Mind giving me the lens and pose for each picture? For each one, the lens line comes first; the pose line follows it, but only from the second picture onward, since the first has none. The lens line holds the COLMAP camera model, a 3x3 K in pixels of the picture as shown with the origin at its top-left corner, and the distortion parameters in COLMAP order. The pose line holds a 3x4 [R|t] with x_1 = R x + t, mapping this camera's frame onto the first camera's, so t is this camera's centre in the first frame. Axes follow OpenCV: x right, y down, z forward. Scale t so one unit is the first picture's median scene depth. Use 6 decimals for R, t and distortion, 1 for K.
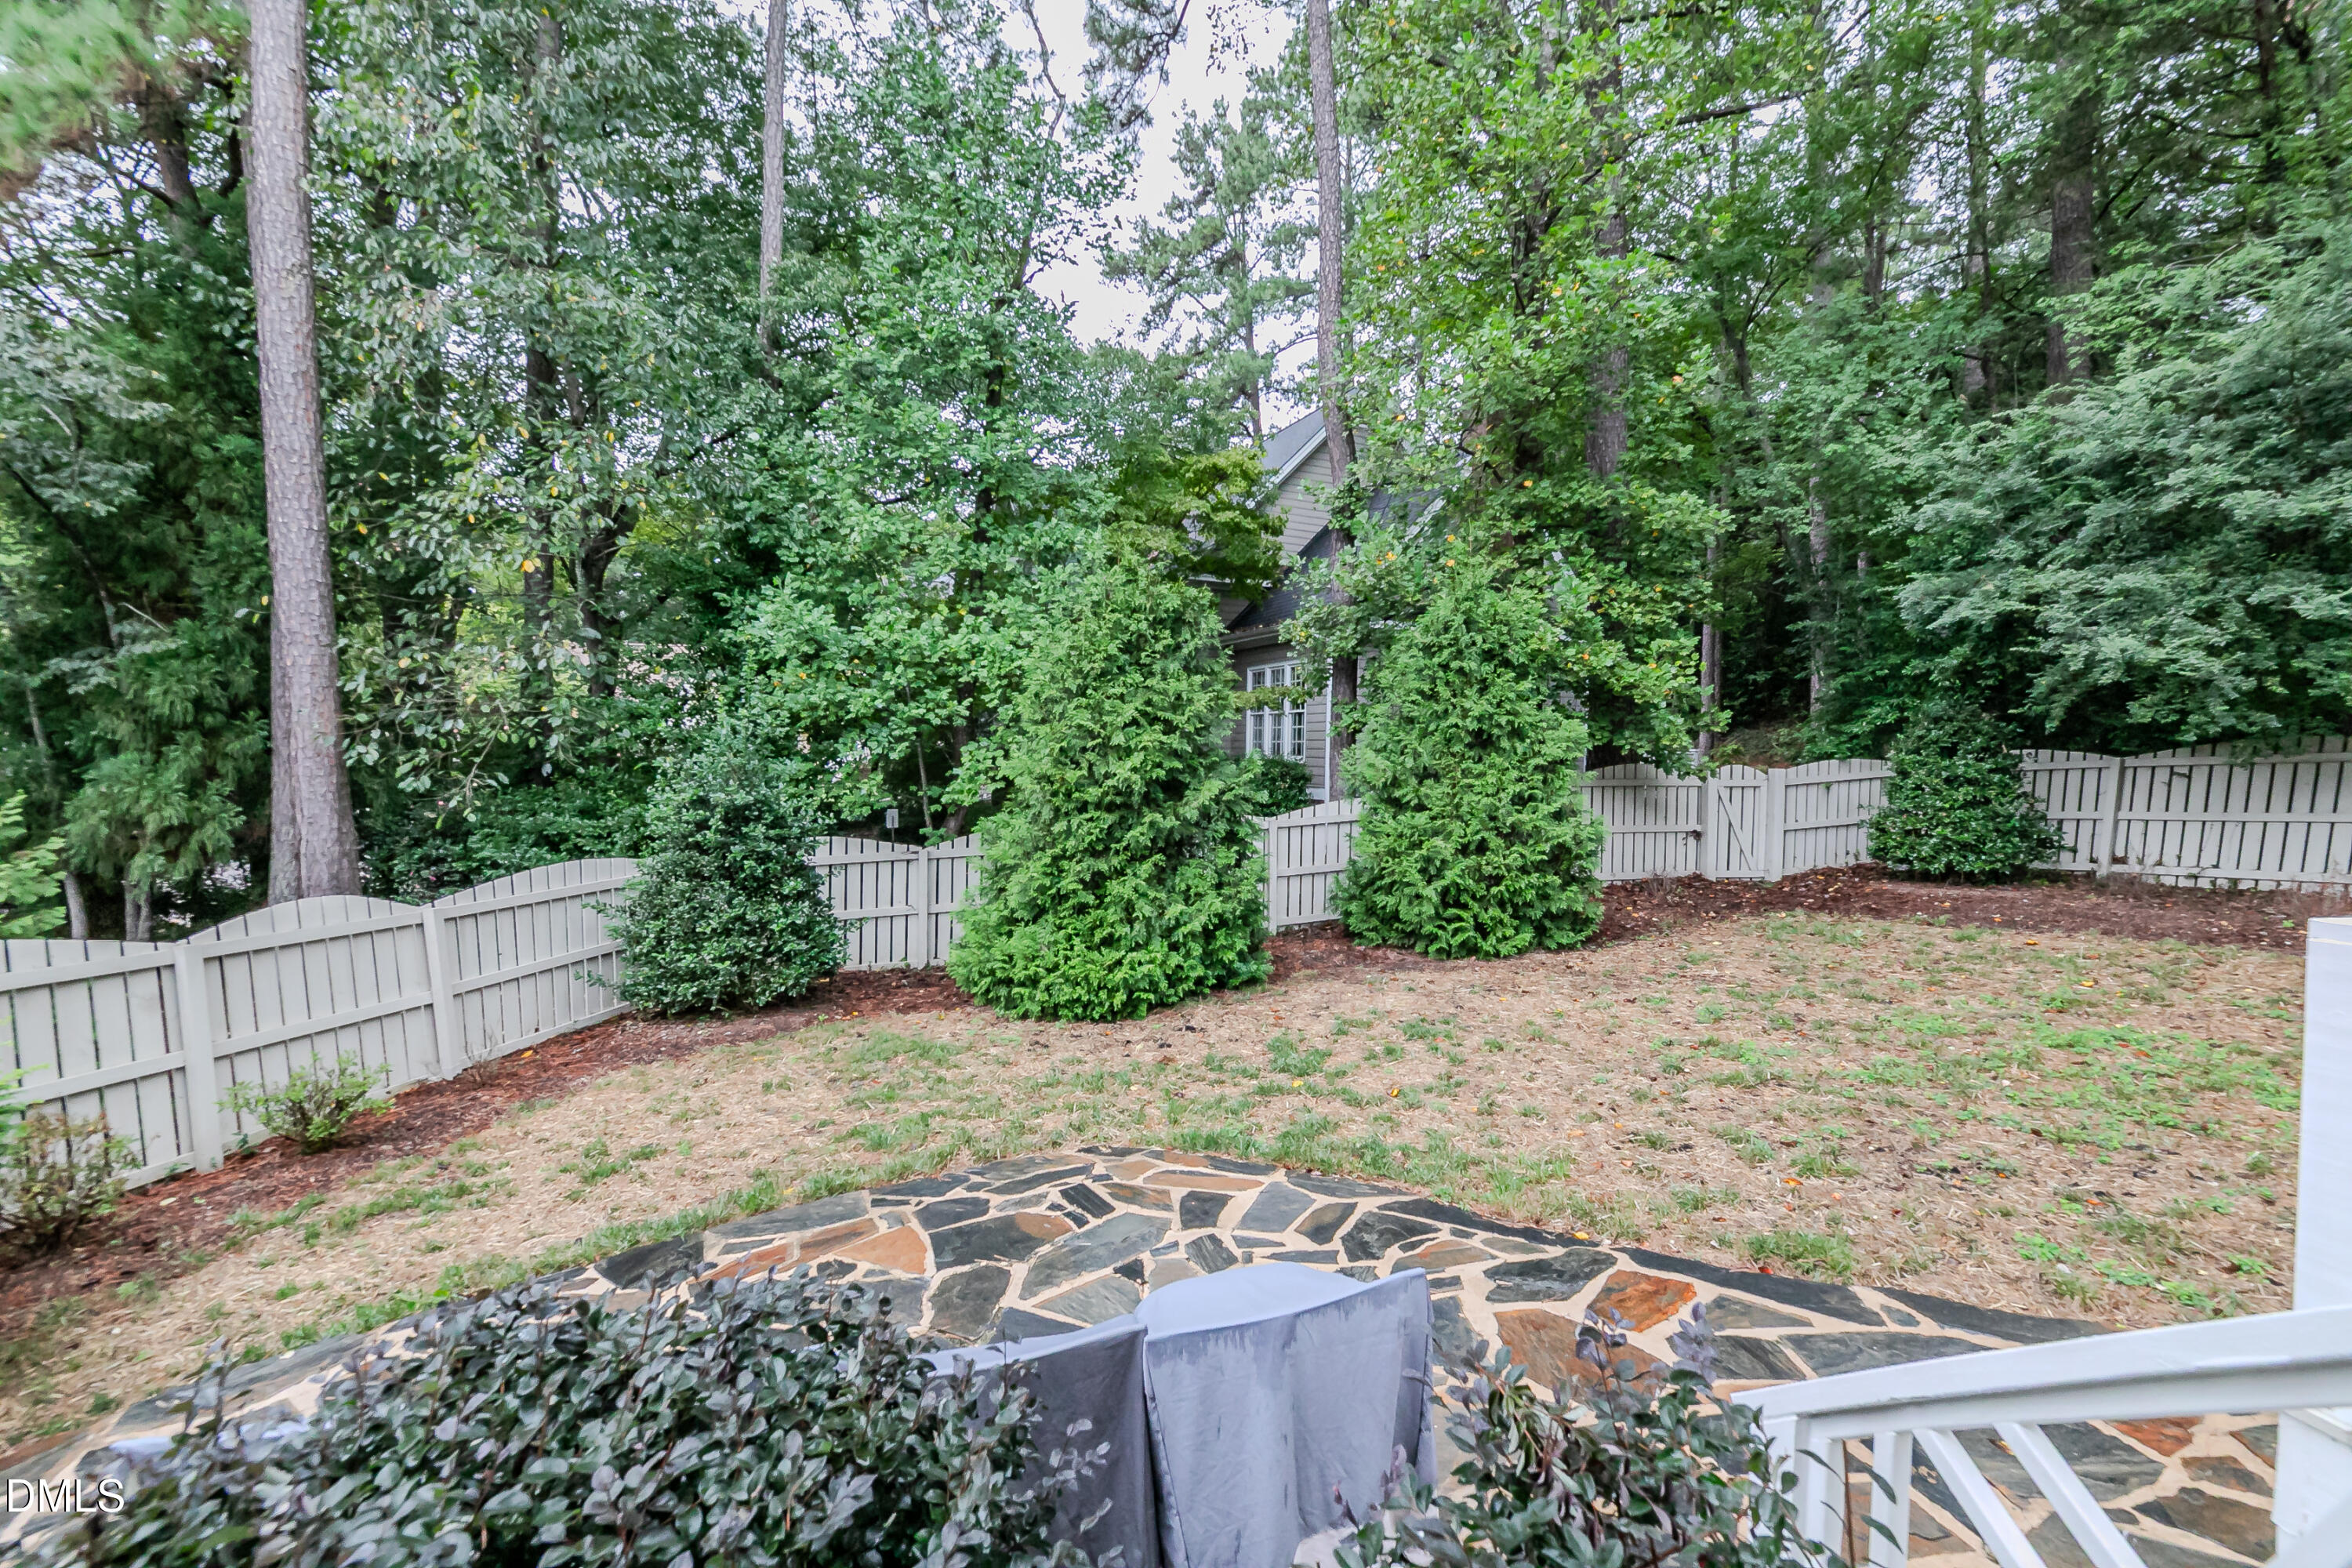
lens RADIAL K [[967.9, 0, 1176.0], [0, 967.9, 784.0], [0, 0, 1]] dist [-0.001181, -0.000327]
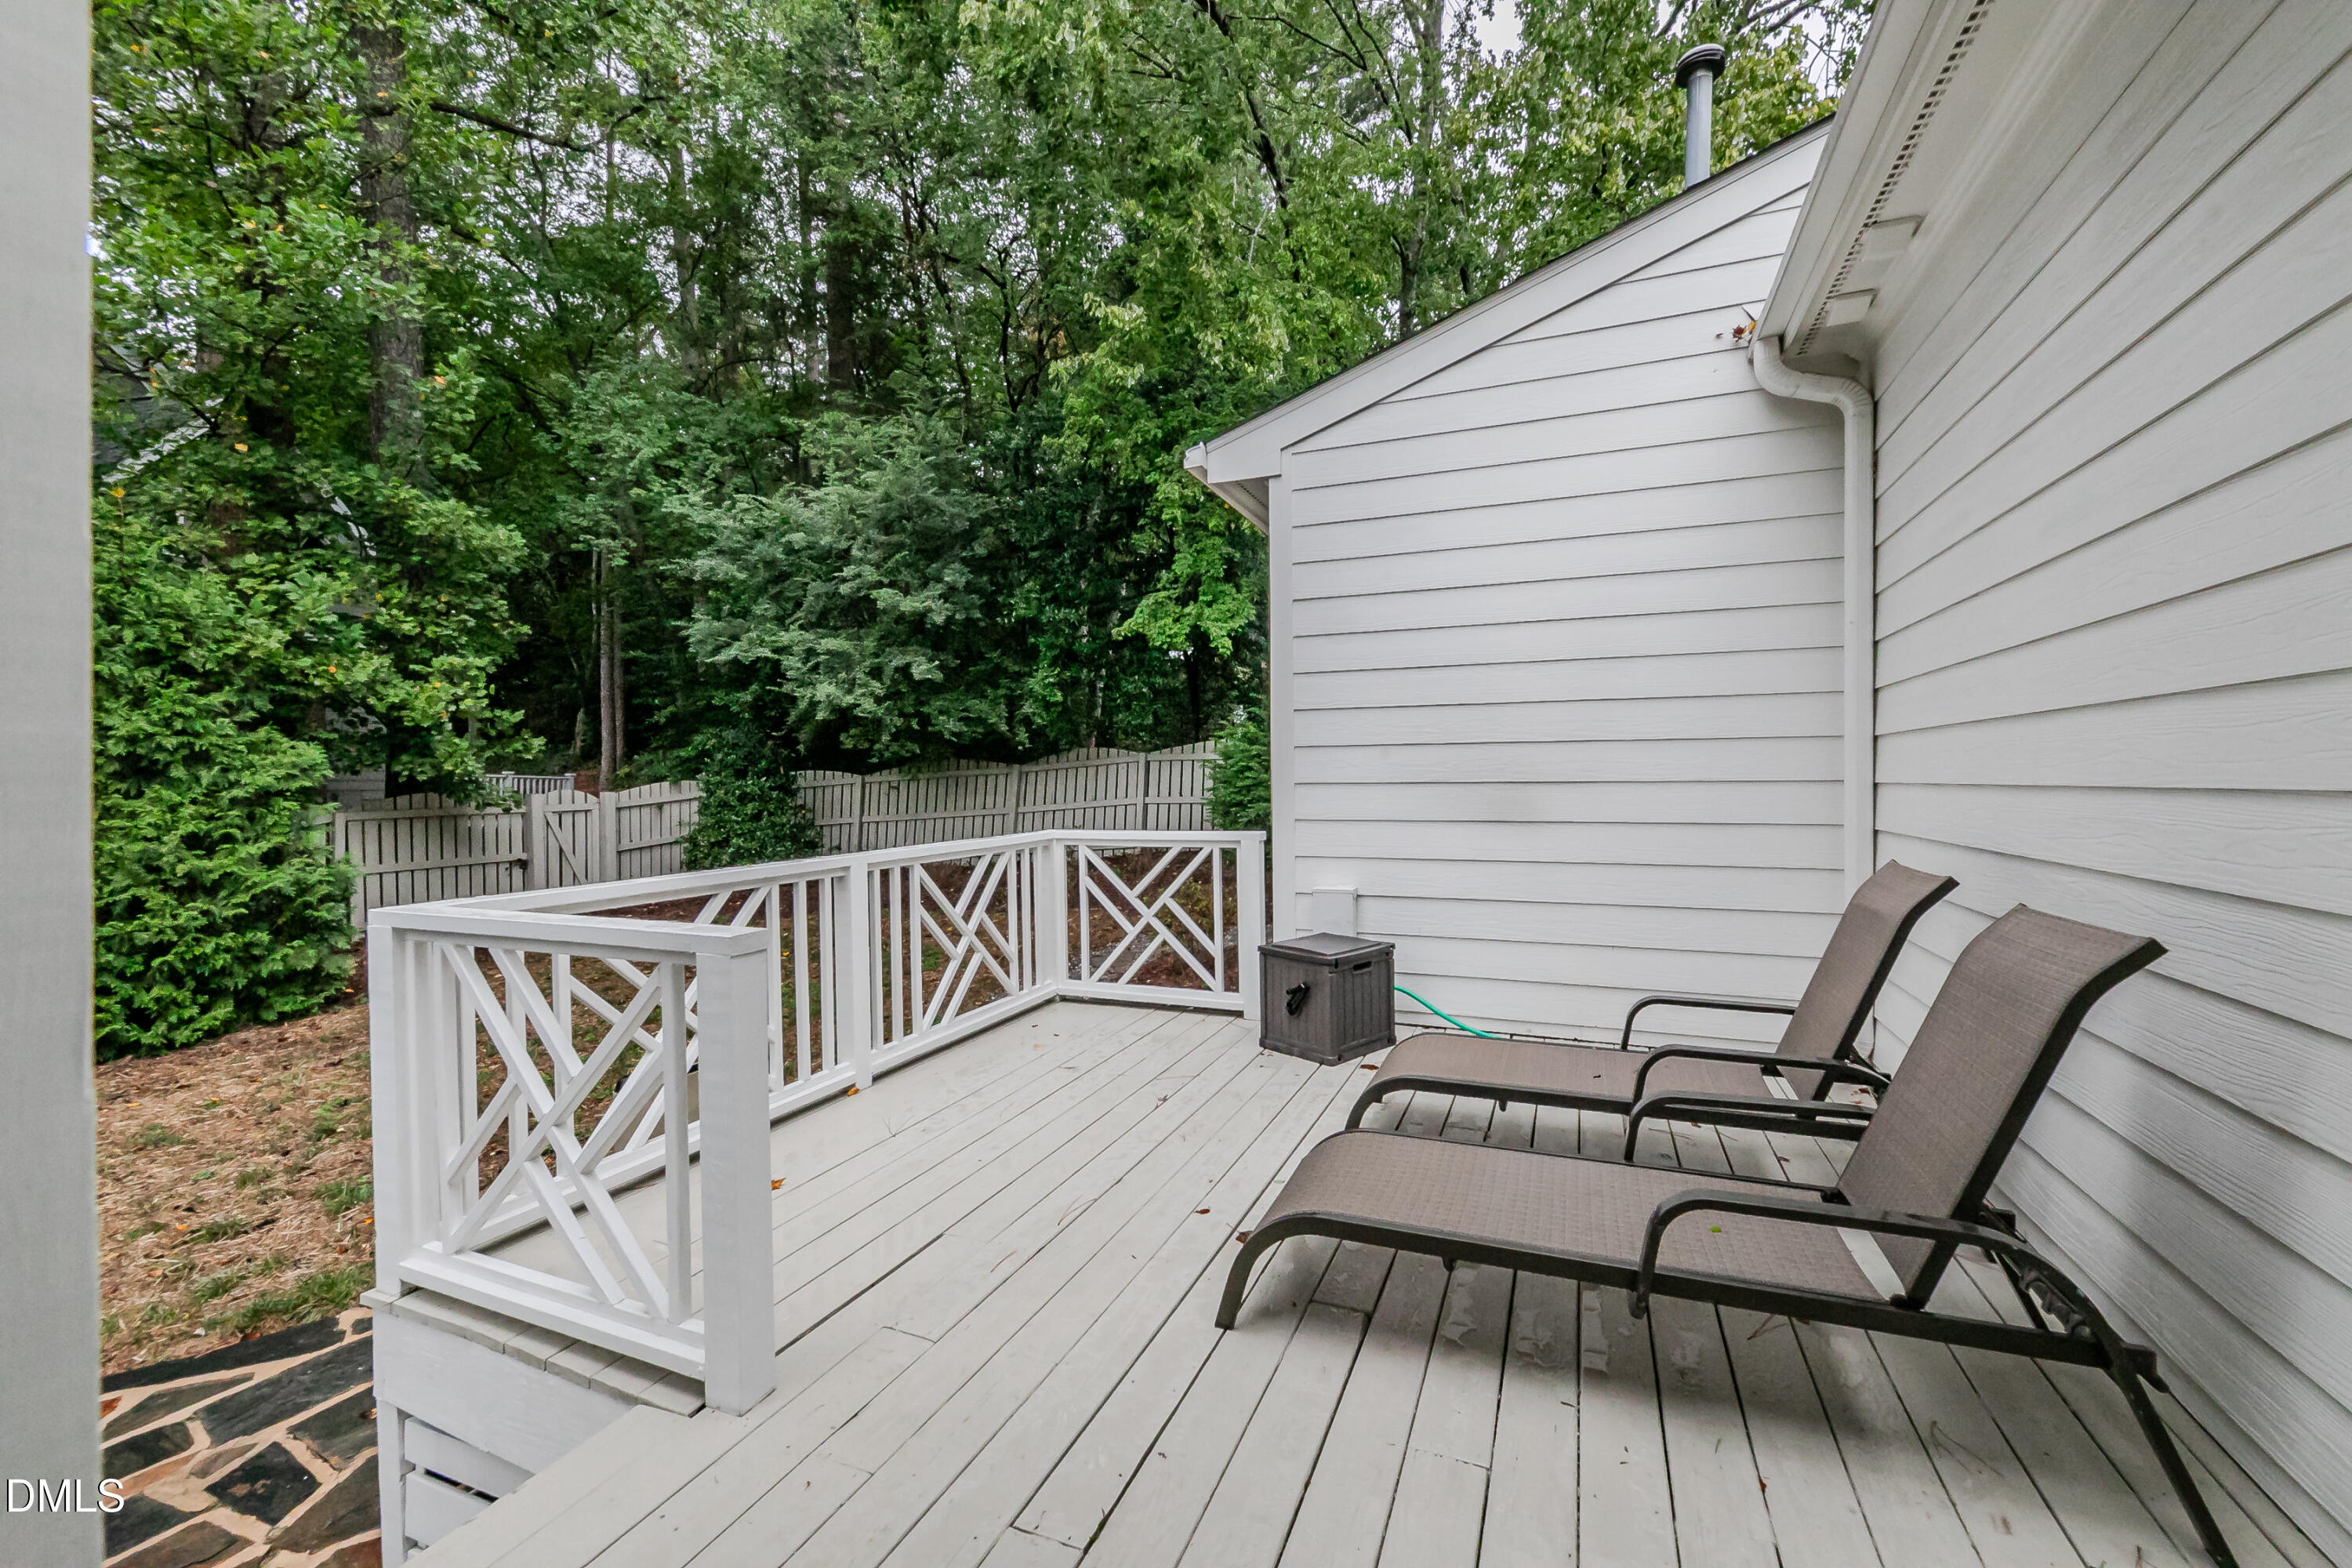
lens RADIAL K [[967.9, 0, 1176.0], [0, 967.9, 784.0], [0, 0, 1]] dist [-0.001181, -0.000327]
pose [[0.525957, -0.023492, 0.850187, 0.099019], [0.043412, 0.999057, 0.000749, 0.002195], [-0.849402, 0.036514, 0.526481, -0.091281]]
